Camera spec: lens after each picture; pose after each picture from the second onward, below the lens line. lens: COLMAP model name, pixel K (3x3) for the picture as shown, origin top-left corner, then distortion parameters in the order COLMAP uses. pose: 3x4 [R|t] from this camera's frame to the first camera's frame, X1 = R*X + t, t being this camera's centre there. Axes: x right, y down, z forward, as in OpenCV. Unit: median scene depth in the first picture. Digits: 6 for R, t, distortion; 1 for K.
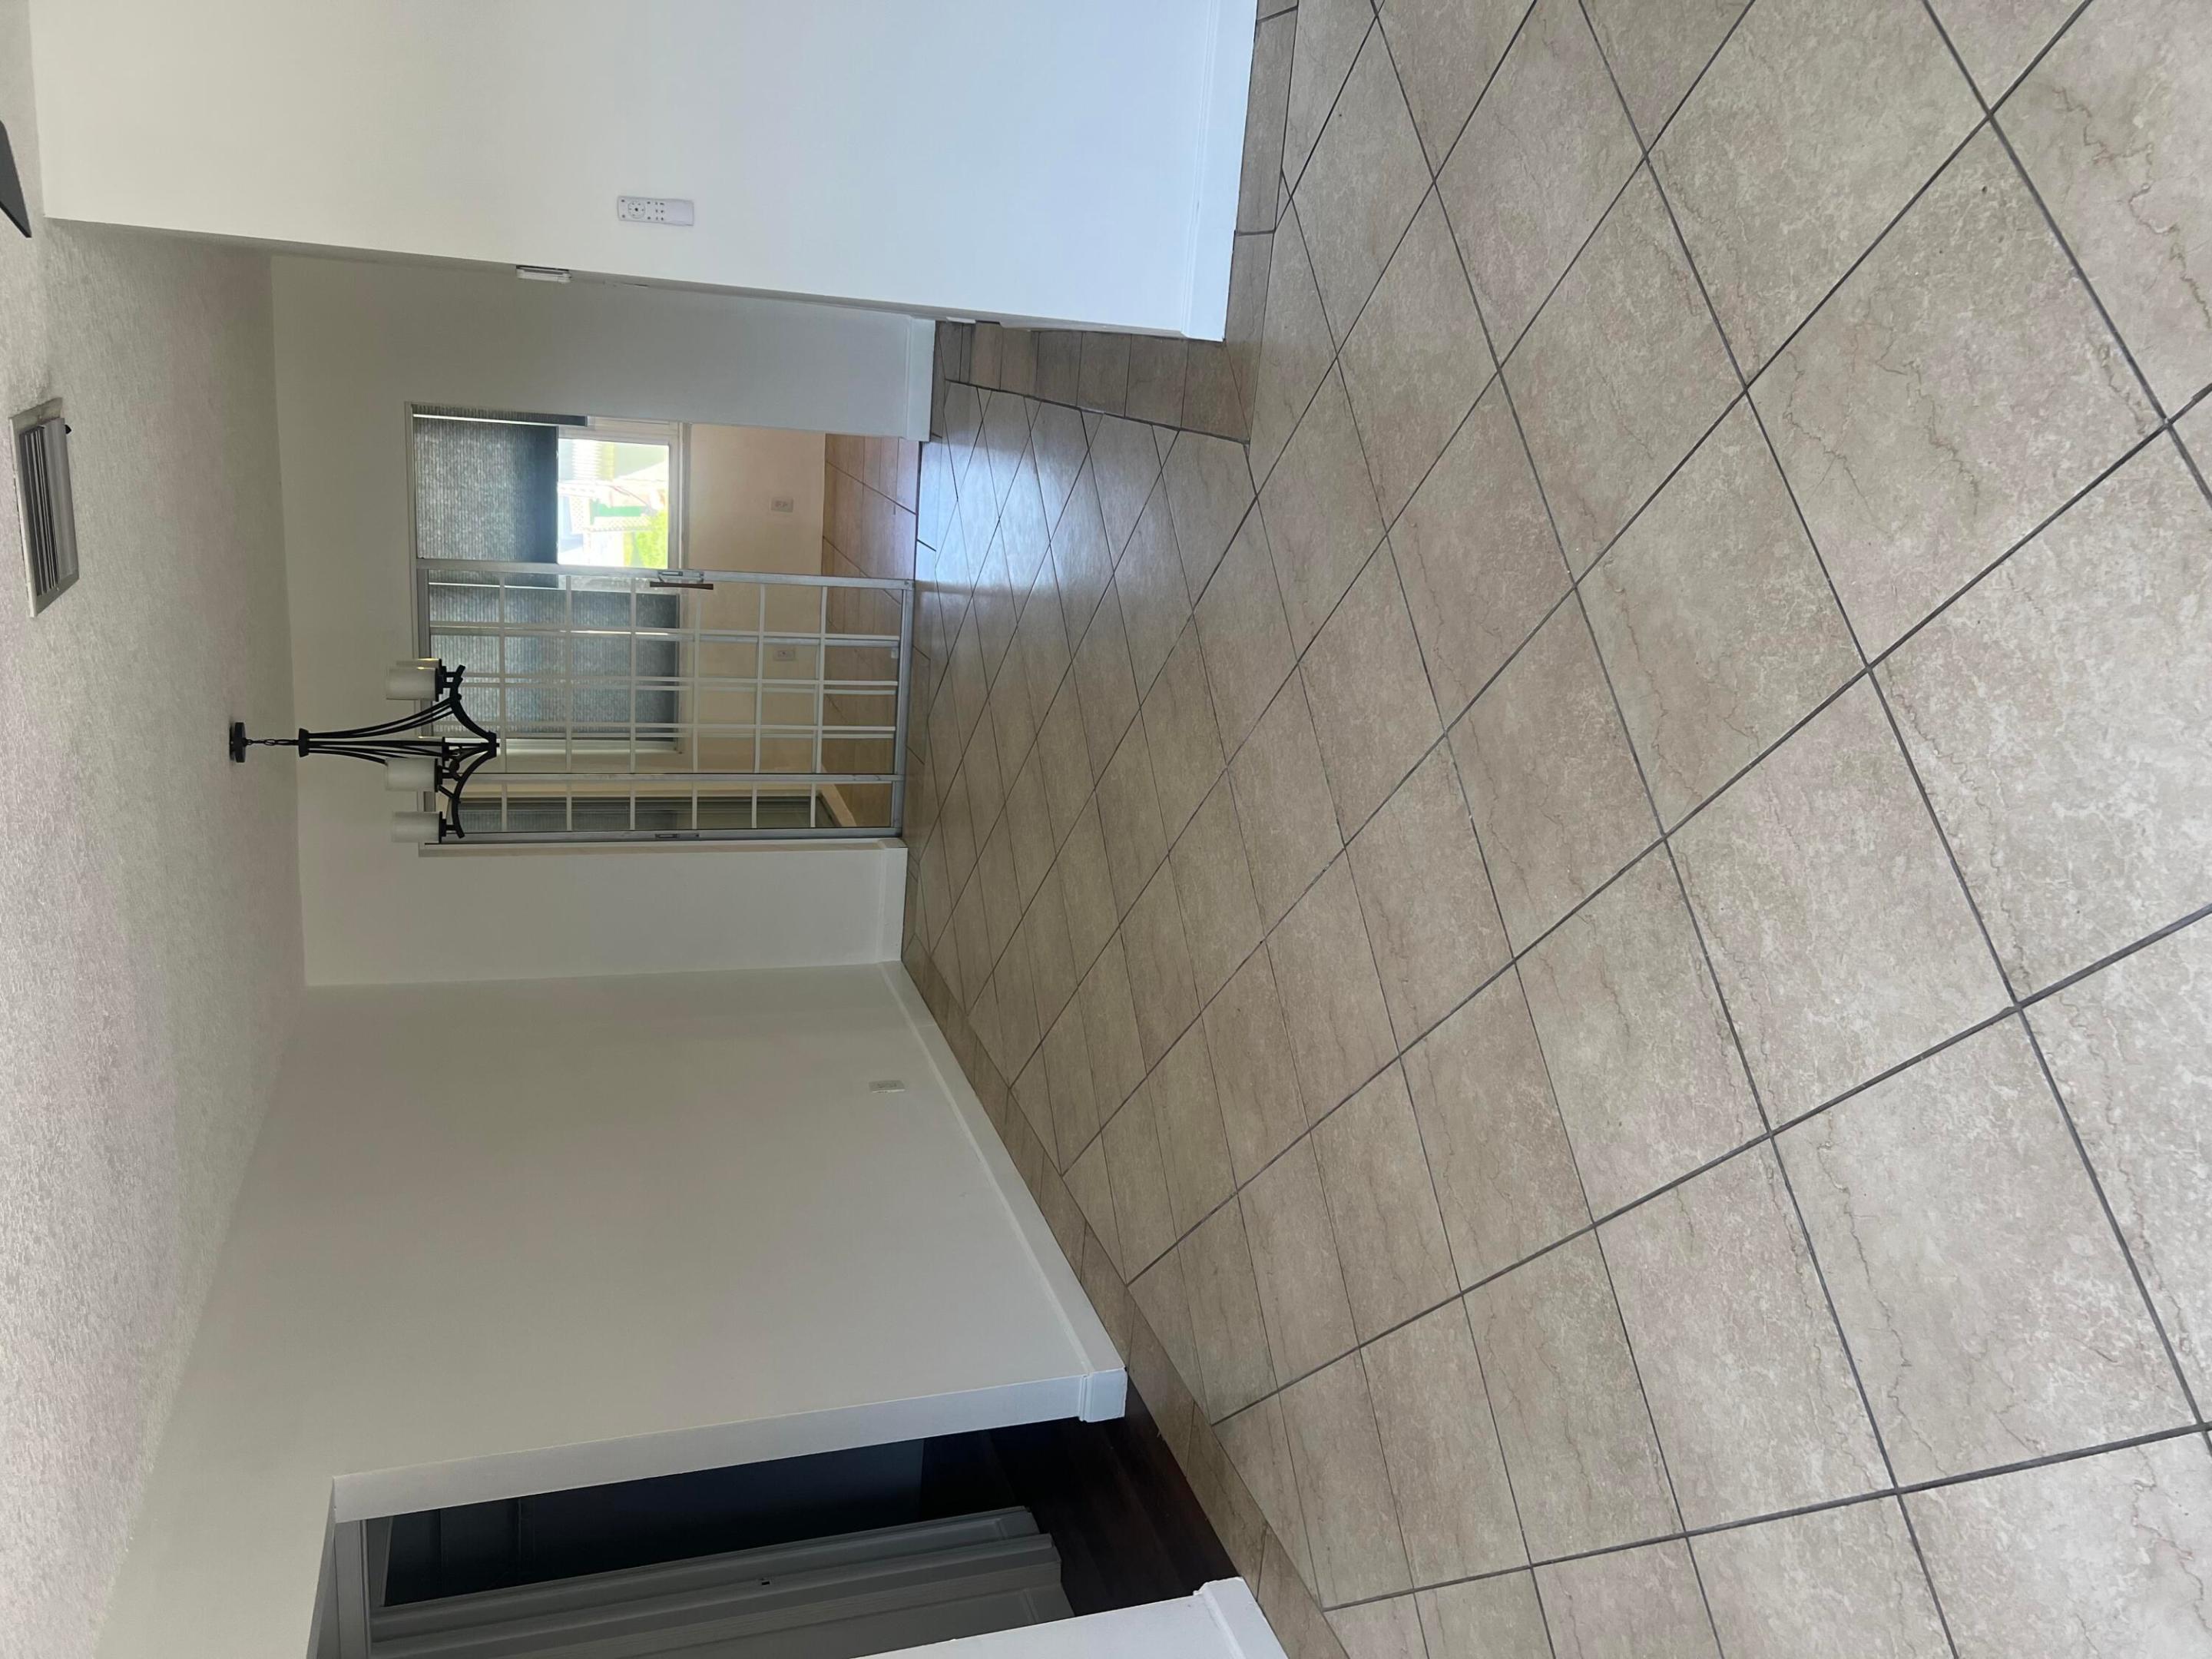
lens RADIAL K [[1668.8, 0, 1122.6], [0, 1668.8, 825.7], [0, 0, 1]] dist [0.012716, -0.003730]
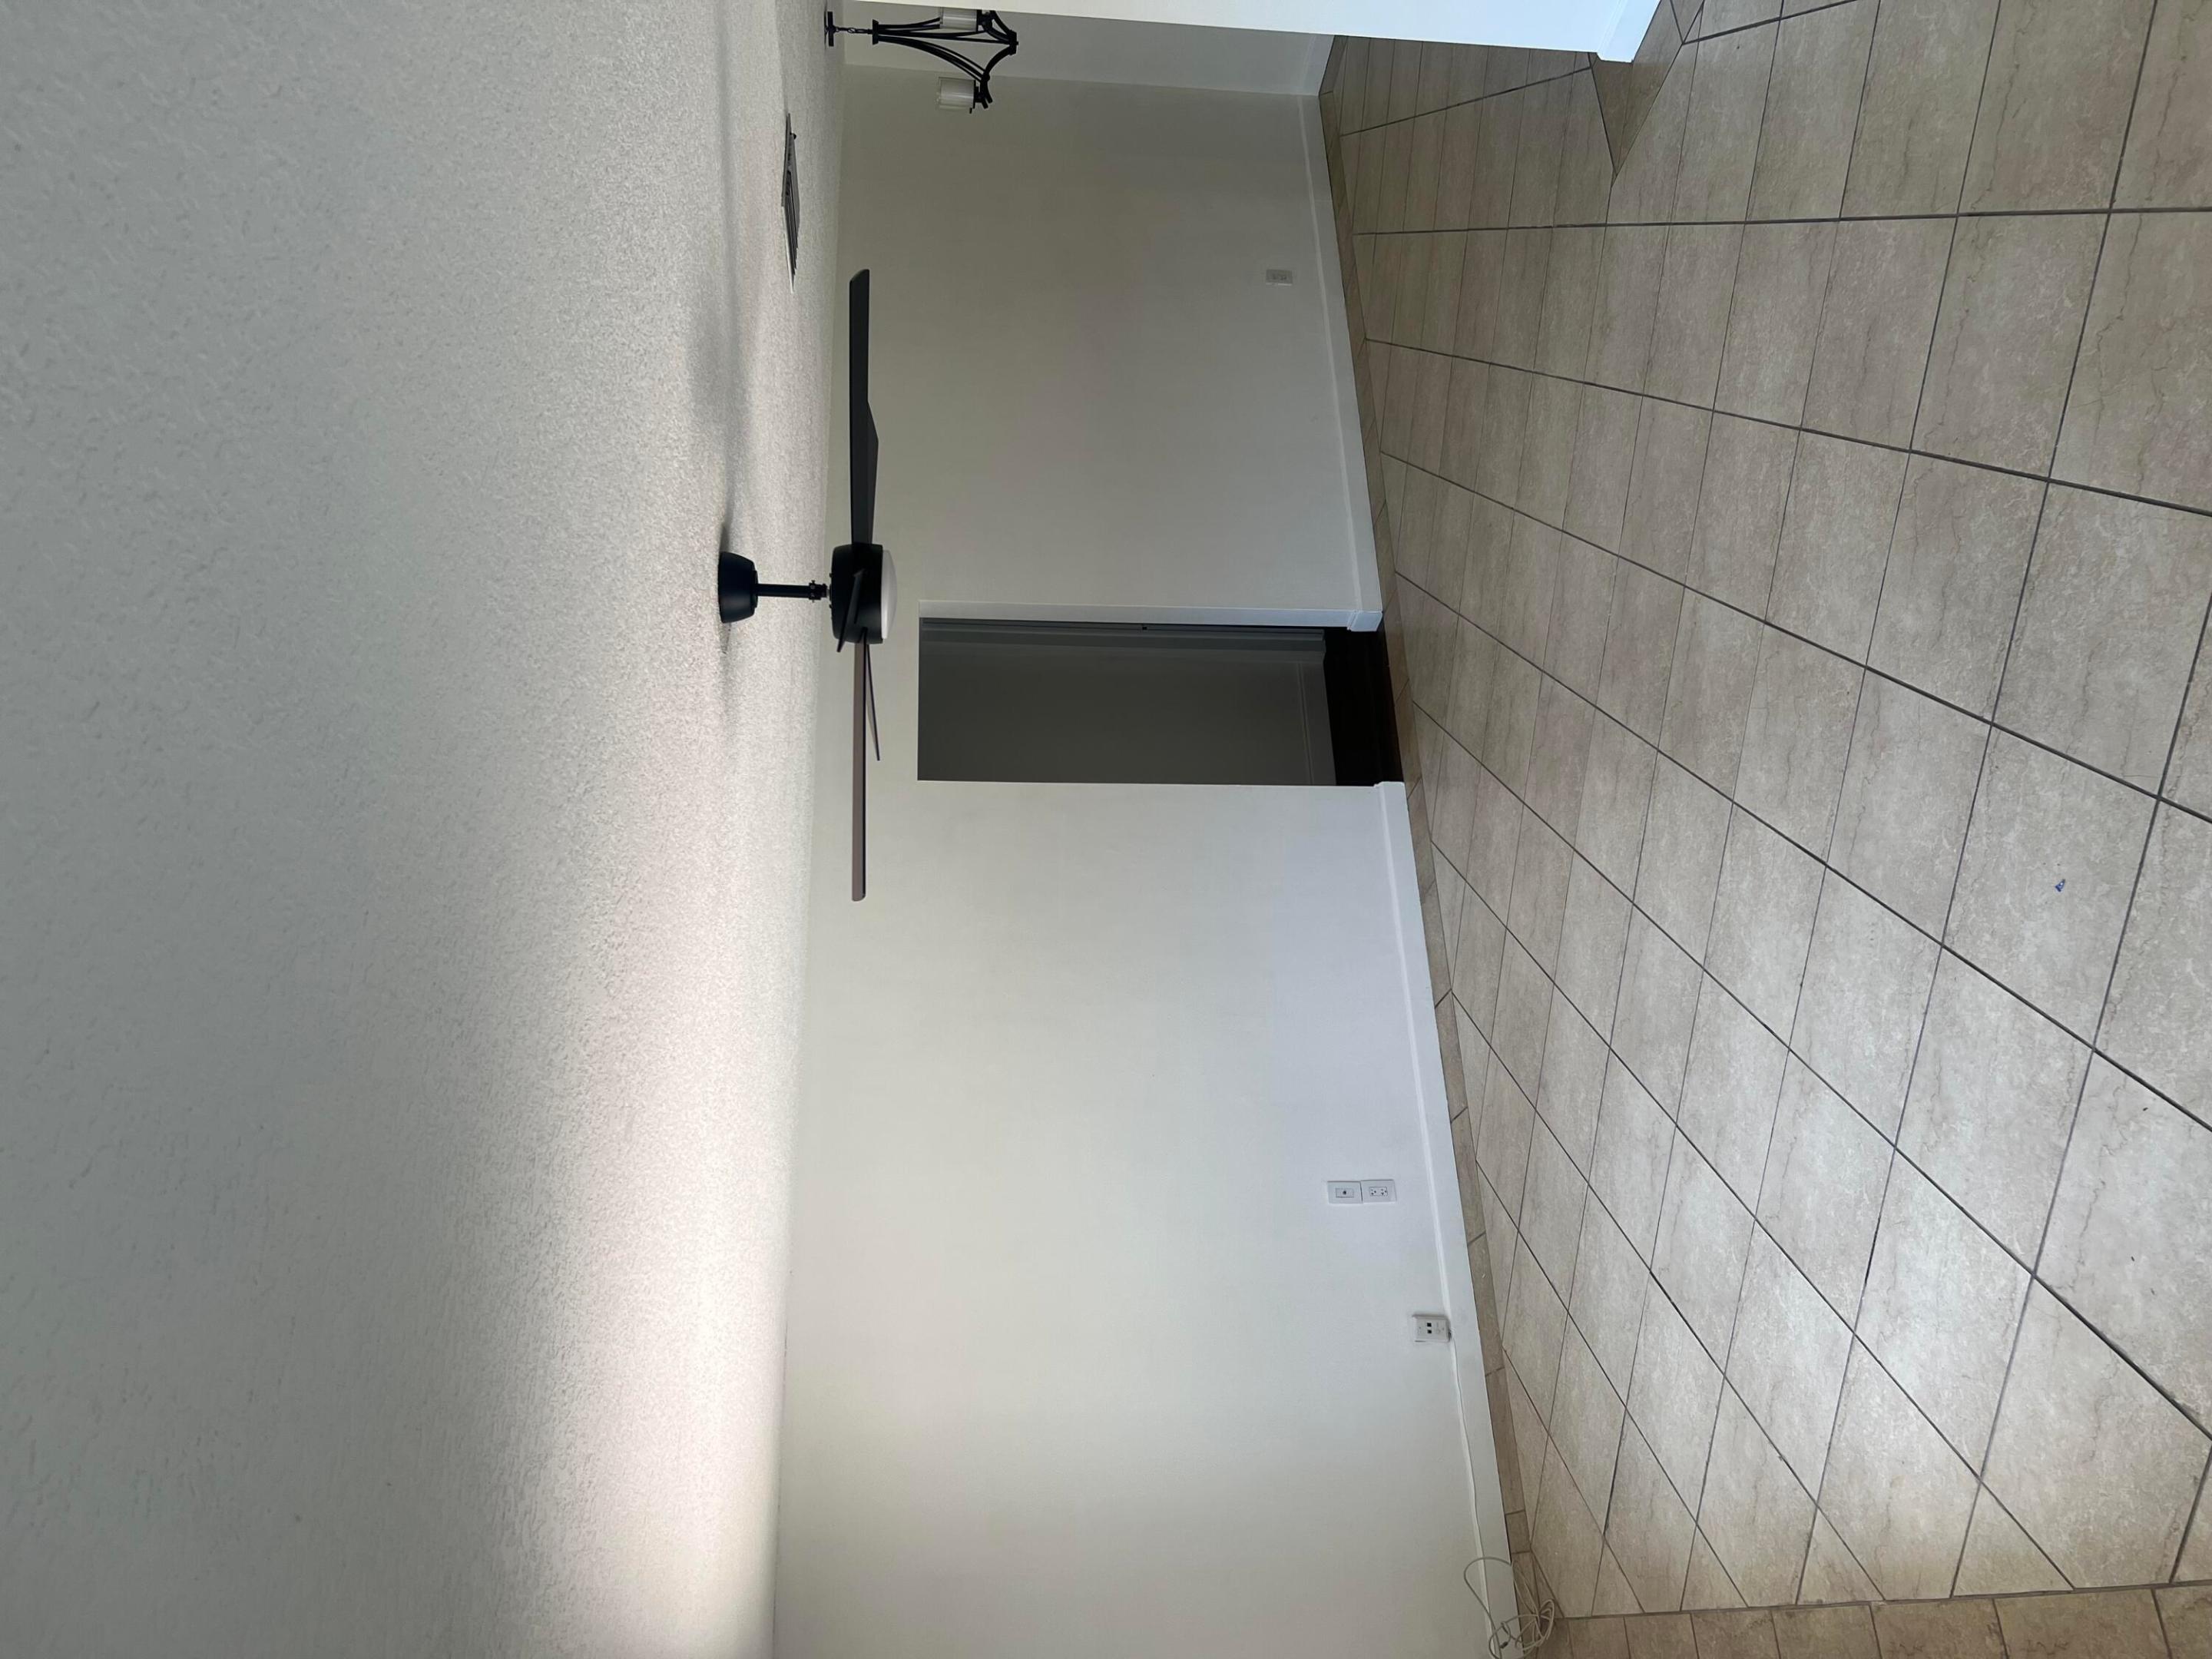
lens RADIAL K [[1668.8, 0, 1103.3], [0, 1668.8, 823.4], [0, 0, 1]] dist [0.012716, -0.003730]
pose [[0.957341, 0.265651, -0.113700, -0.029067], [-0.101151, 0.676669, 0.729306, -1.025775], [0.270678, -0.686694, 0.674674, -0.401938]]
